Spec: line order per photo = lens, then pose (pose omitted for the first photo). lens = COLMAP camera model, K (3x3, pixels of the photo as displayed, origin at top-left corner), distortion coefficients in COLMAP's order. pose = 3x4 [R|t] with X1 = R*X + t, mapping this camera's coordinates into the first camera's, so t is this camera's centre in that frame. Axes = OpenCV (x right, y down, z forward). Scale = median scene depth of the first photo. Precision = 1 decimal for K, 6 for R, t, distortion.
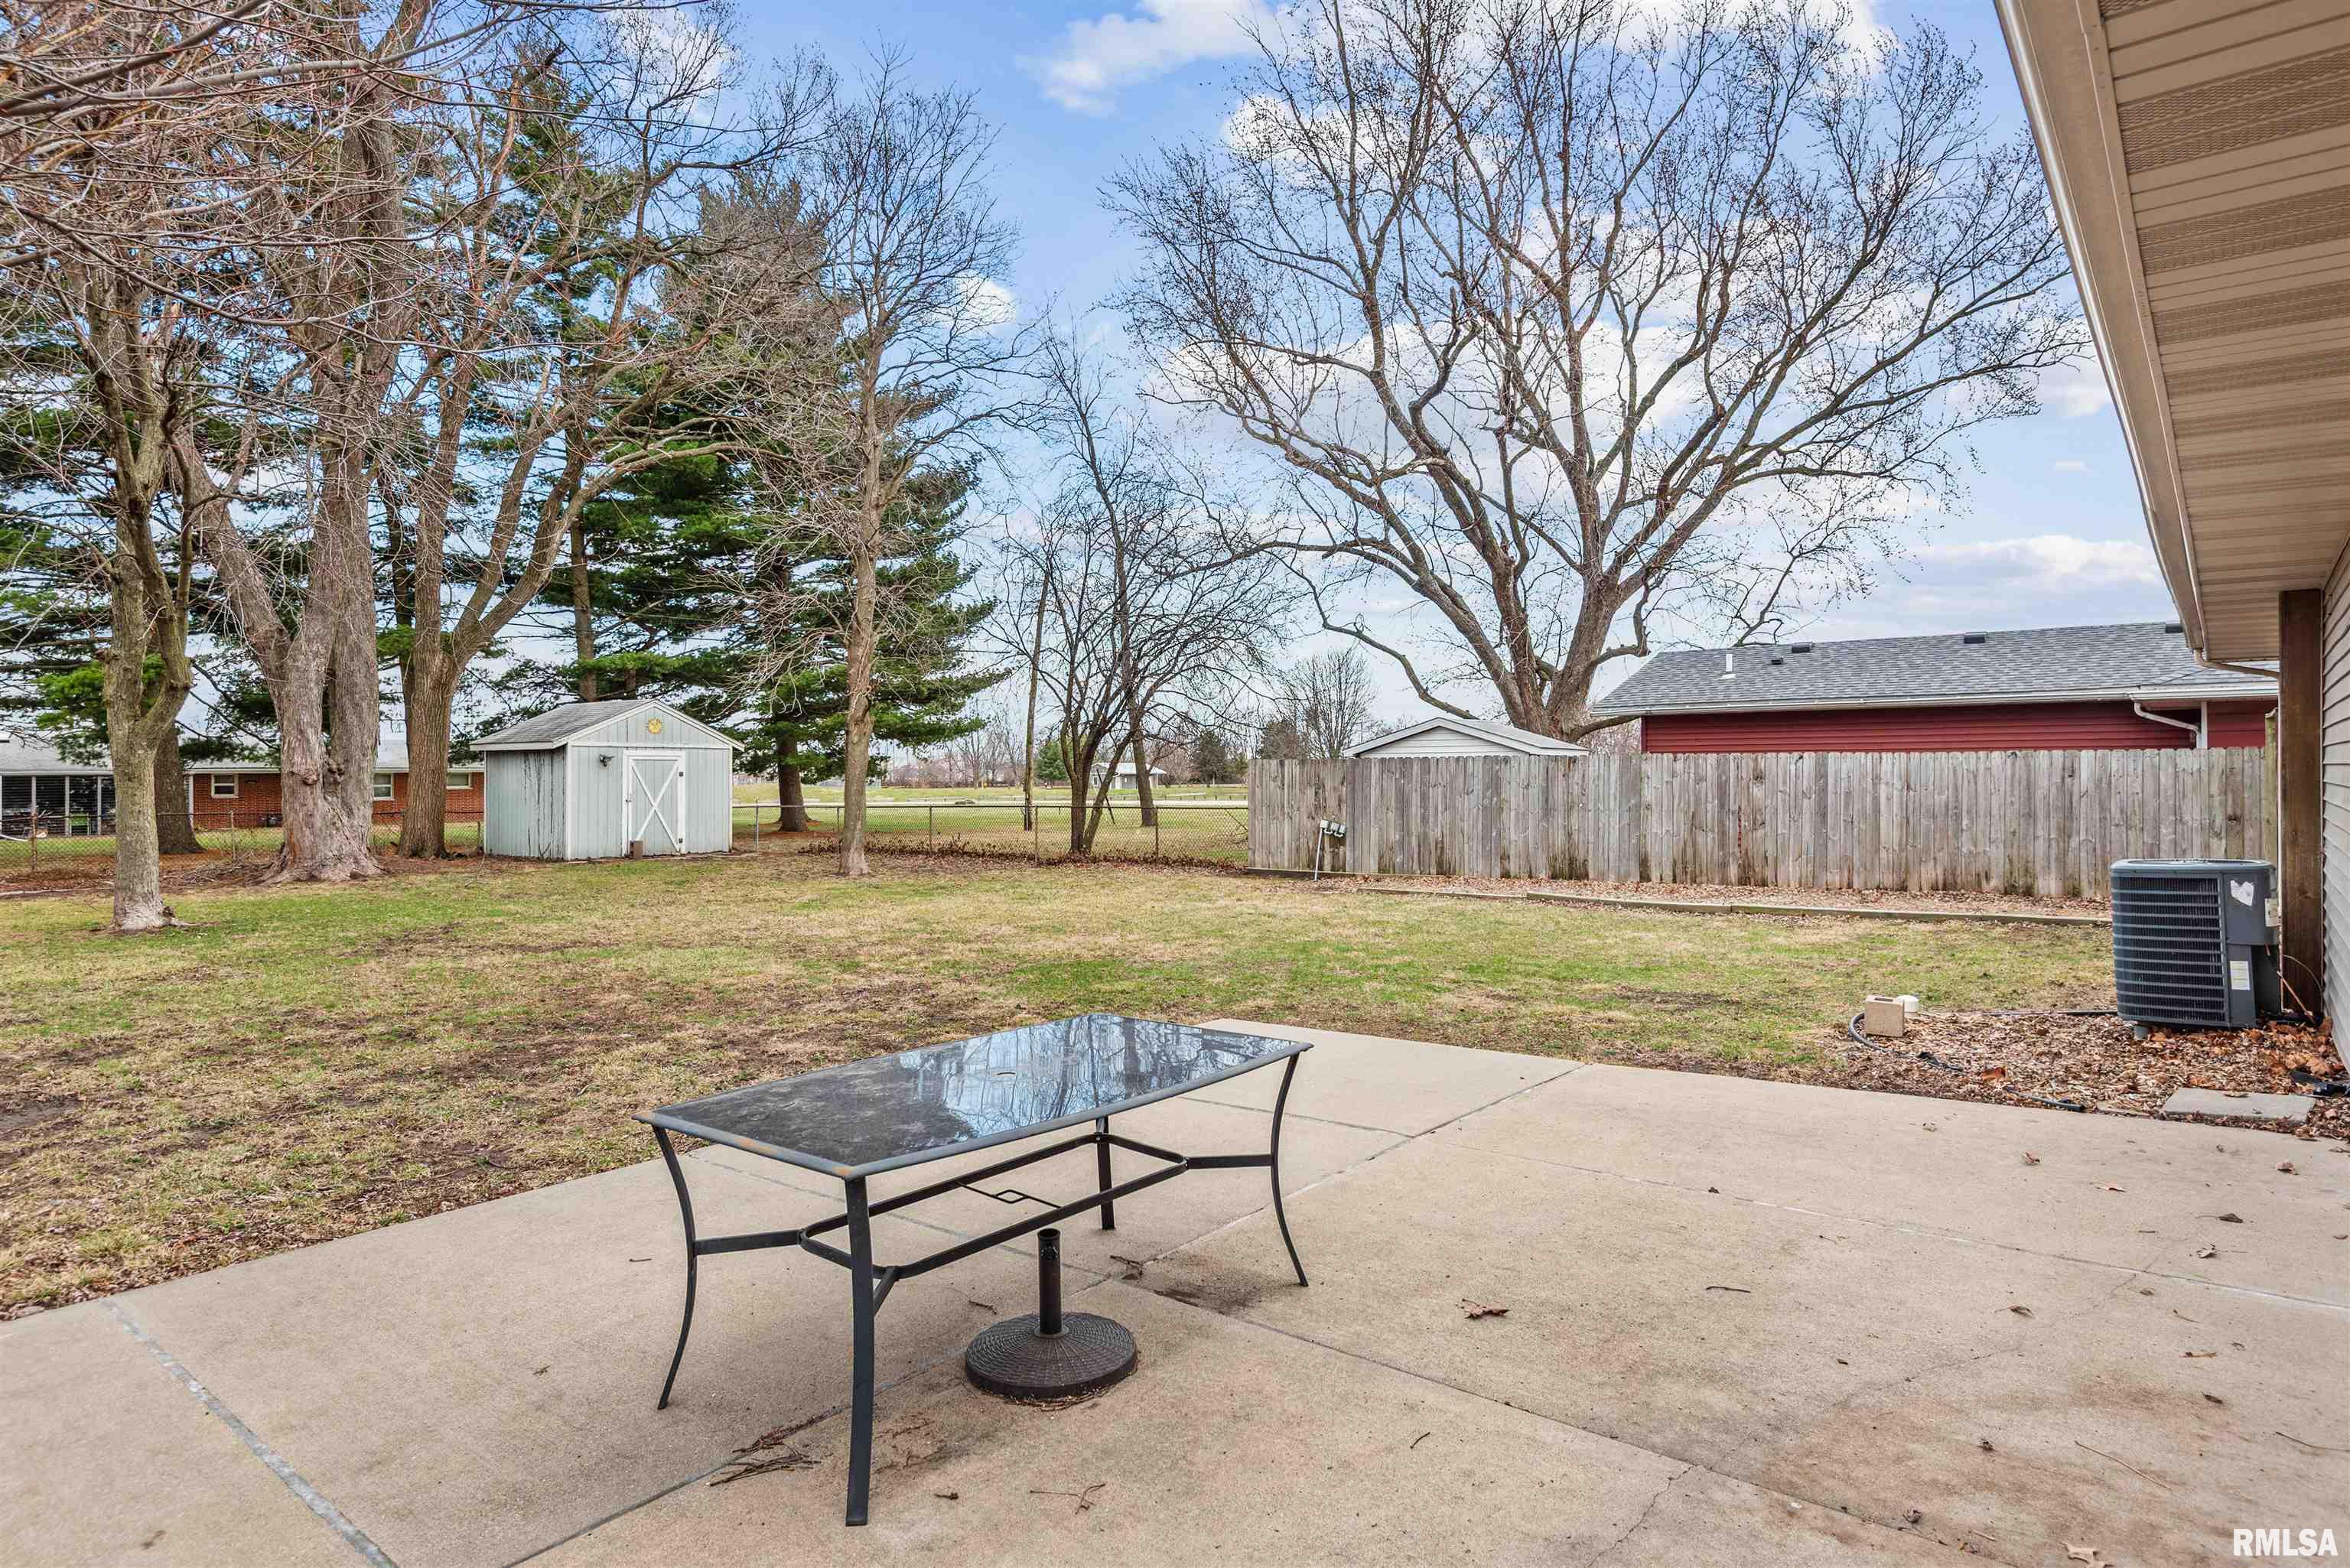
lens RADIAL K [[1332.4, 0, 1176.2], [0, 1332.4, 770.0], [0, 0, 1]] dist [0.016077, -0.000213]
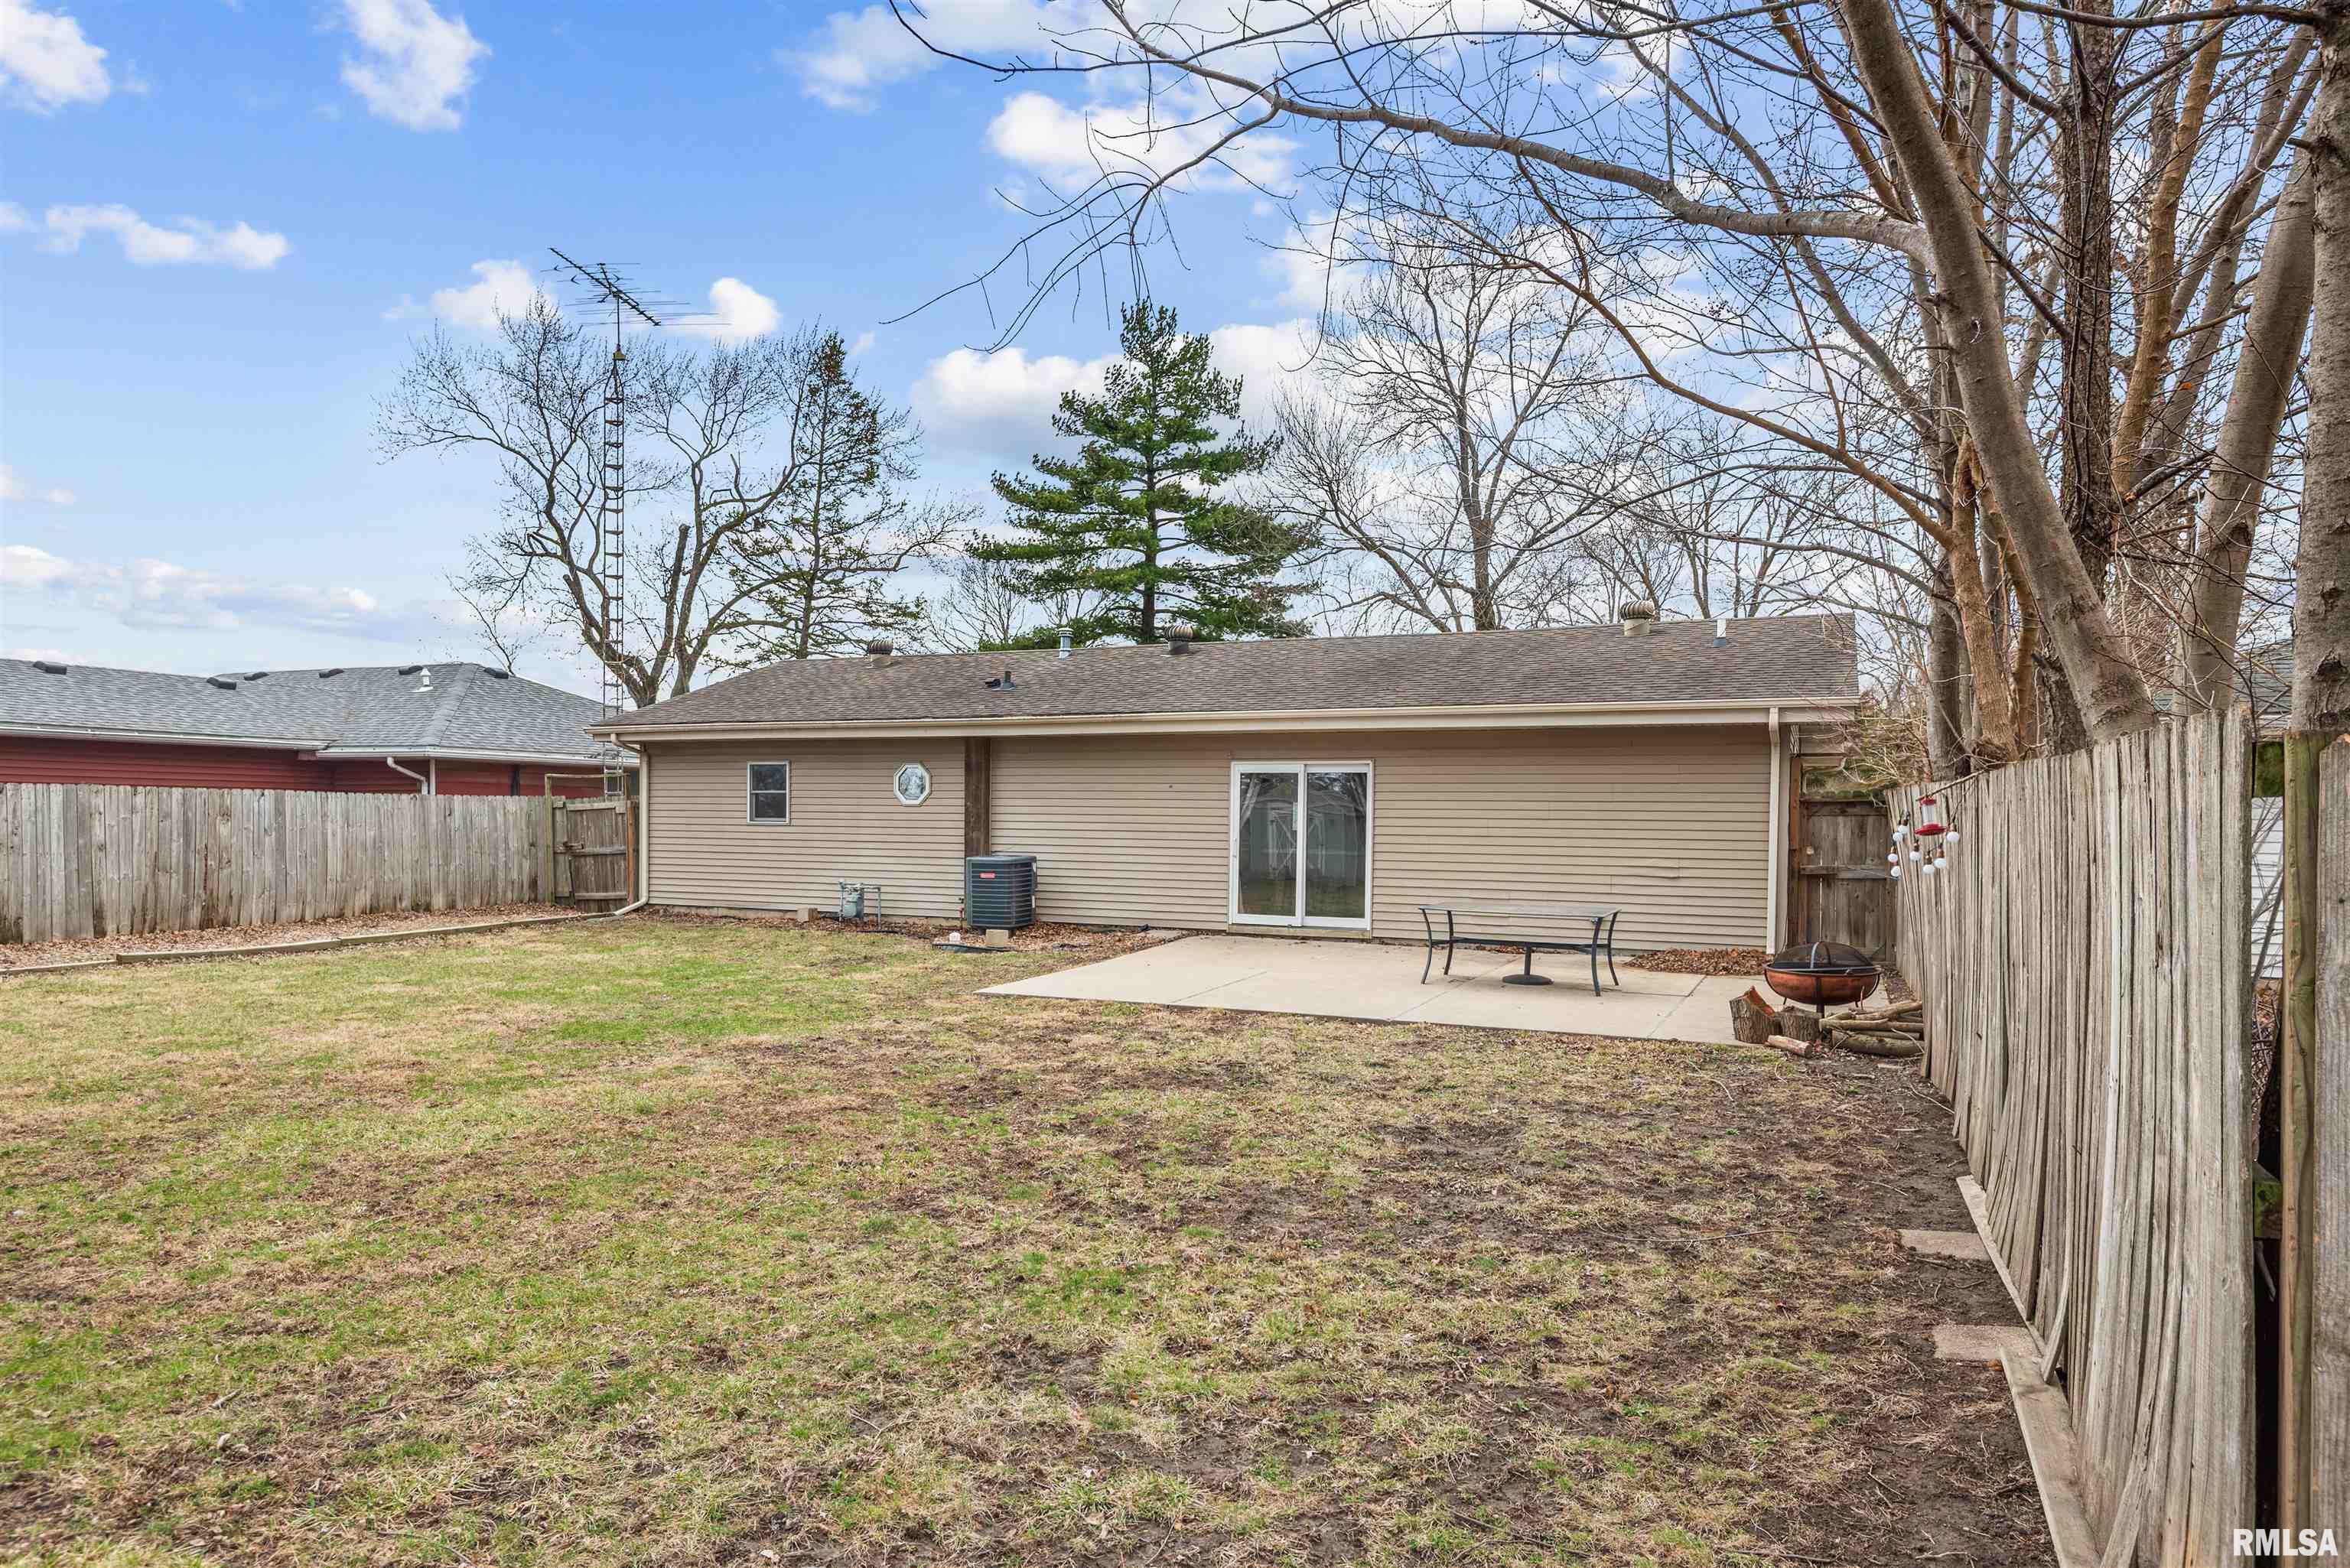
lens RADIAL K [[1427.3, 0, 1170.7], [0, 1427.3, 836.9], [0, 0, 1]] dist [0.005844, 0.000479]
pose [[-0.248797, -0.012502, 0.968475, -0.739470], [-0.009190, 0.999902, 0.010547, 0.004858], [-0.968512, -0.006276, -0.248888, 0.603527]]
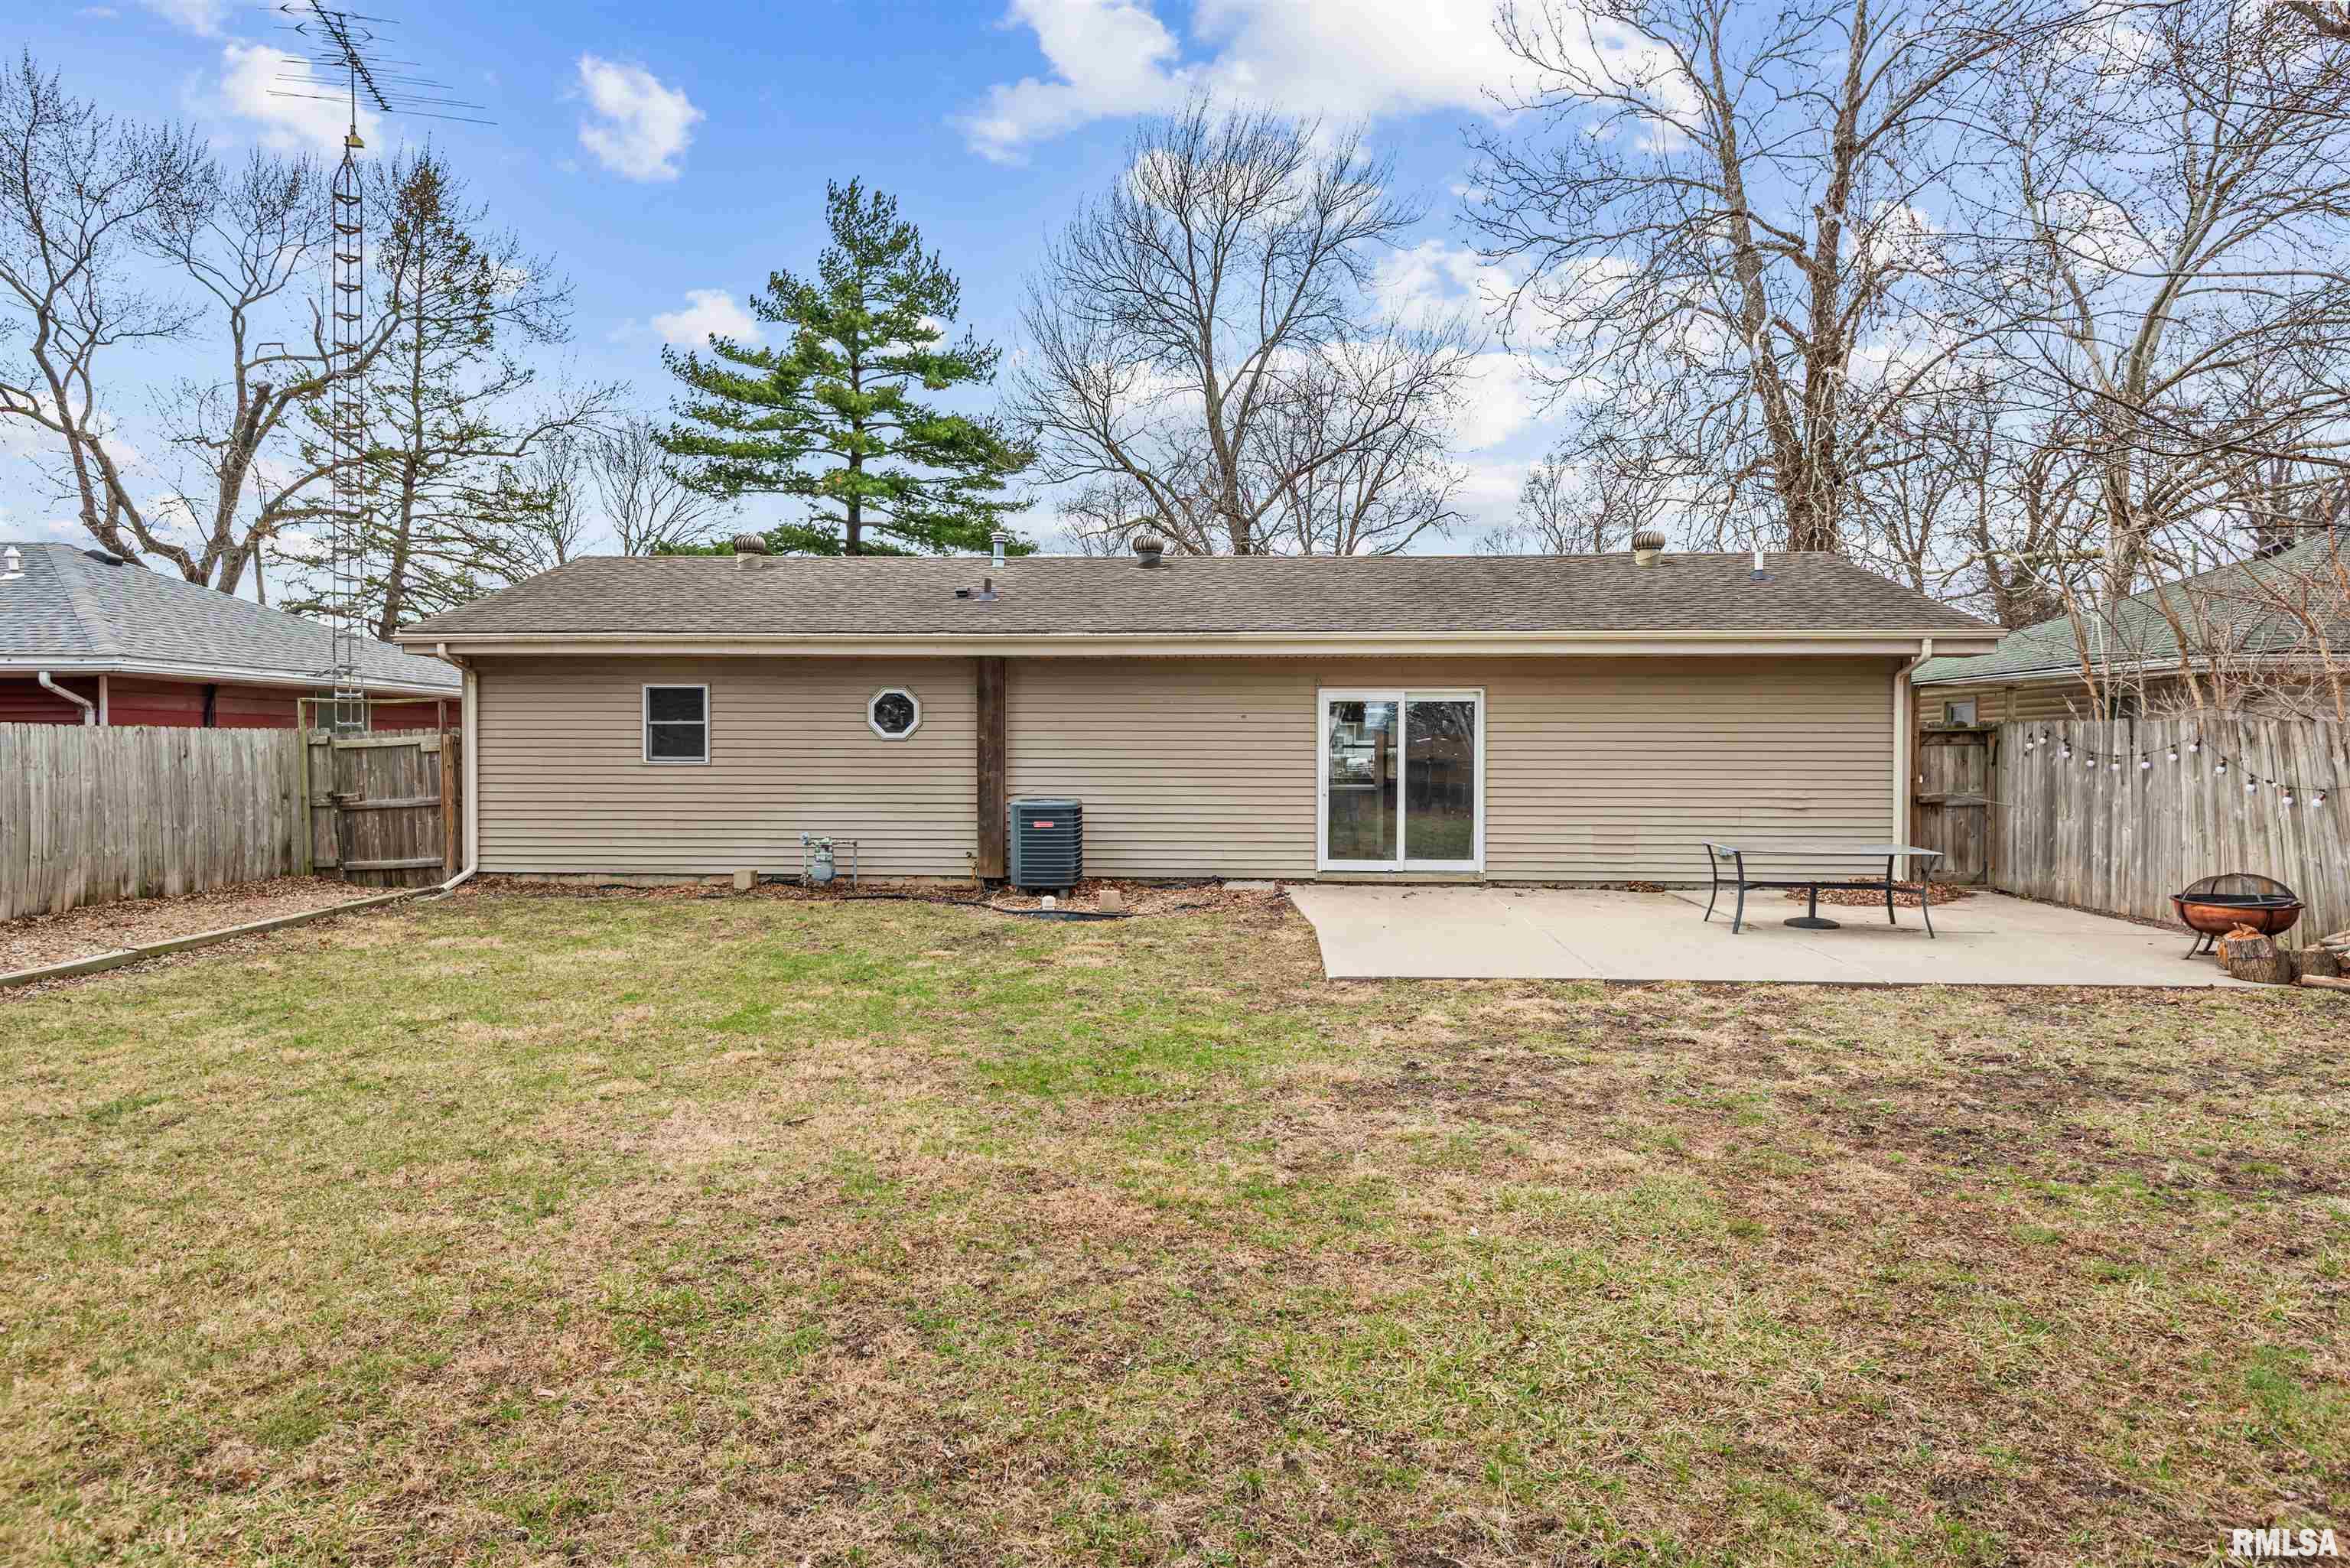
lens RADIAL K [[1381.0, 0, 1175.0], [0, 1381.0, 784.0], [0, 0, 1]] dist [0.029123, -0.040094]
pose [[-0.591199, -0.018543, 0.806312, -0.408800], [-0.000444, 0.999743, 0.022667, 0.001925], [-0.806525, 0.013043, -0.591055, 0.908571]]
